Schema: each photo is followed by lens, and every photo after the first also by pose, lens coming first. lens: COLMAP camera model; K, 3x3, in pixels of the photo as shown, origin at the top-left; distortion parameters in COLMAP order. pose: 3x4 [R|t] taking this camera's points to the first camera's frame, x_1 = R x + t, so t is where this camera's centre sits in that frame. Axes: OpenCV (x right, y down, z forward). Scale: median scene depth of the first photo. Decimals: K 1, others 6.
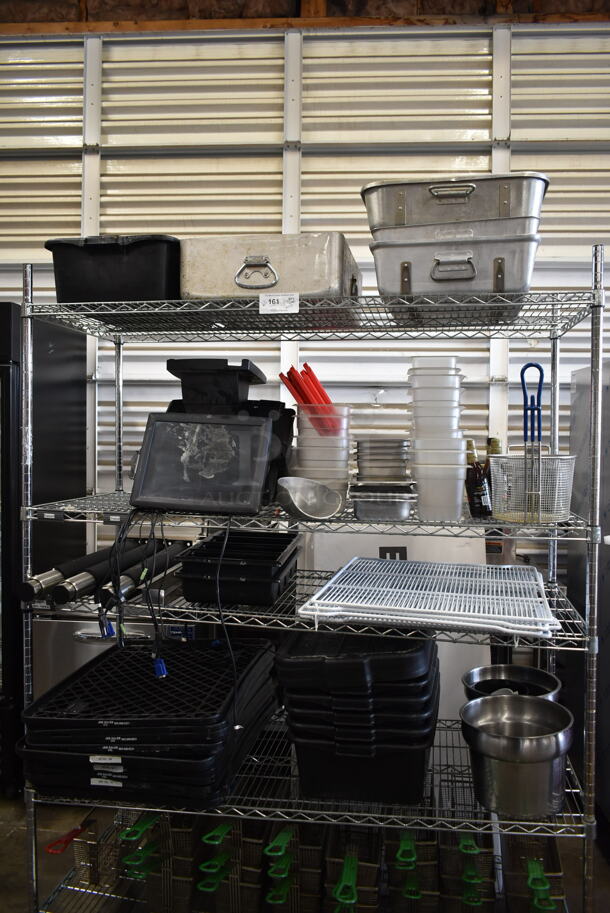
lens RADIAL K [[705.5, 0, 305.0], [0, 705.5, 456.5], [0, 0, 1]] dist [-0.022105, 0.007814]
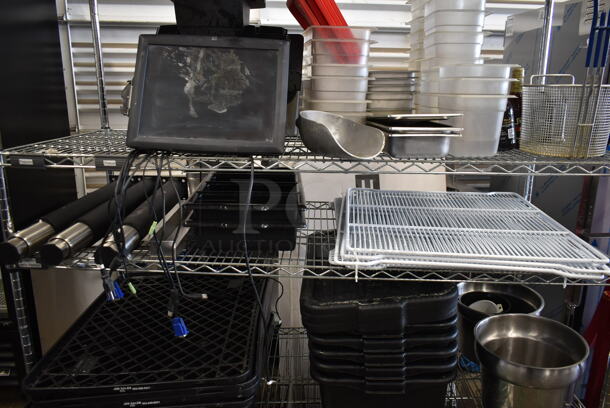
lens RADIAL K [[473.6, 0, 307.2], [0, 473.6, 205.7], [0, 0, 1]] dist [-0.012799, 0.001766]
pose [[0.987080, -0.042595, 0.154460, -0.120322], [0.007653, 0.975449, 0.220094, 0.014469], [-0.160043, -0.216069, 0.963172, 0.388150]]
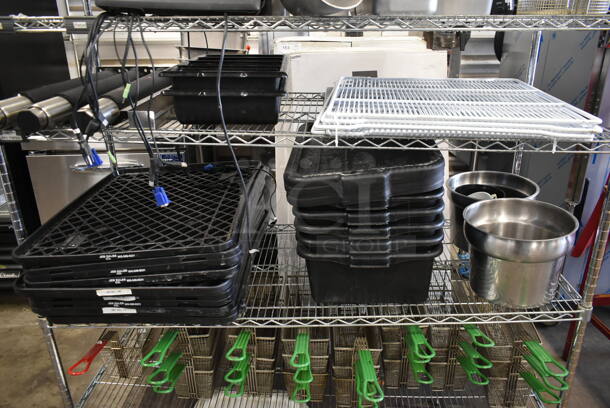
lens RADIAL K [[473.6, 0, 307.2], [0, 473.6, 205.7], [0, 0, 1]] dist [-0.012799, 0.001766]
pose [[0.990869, -0.066223, 0.117444, -0.084100], [0.021950, 0.938676, 0.344101, 0.097706], [-0.133029, -0.338382, 0.931559, 0.371550]]
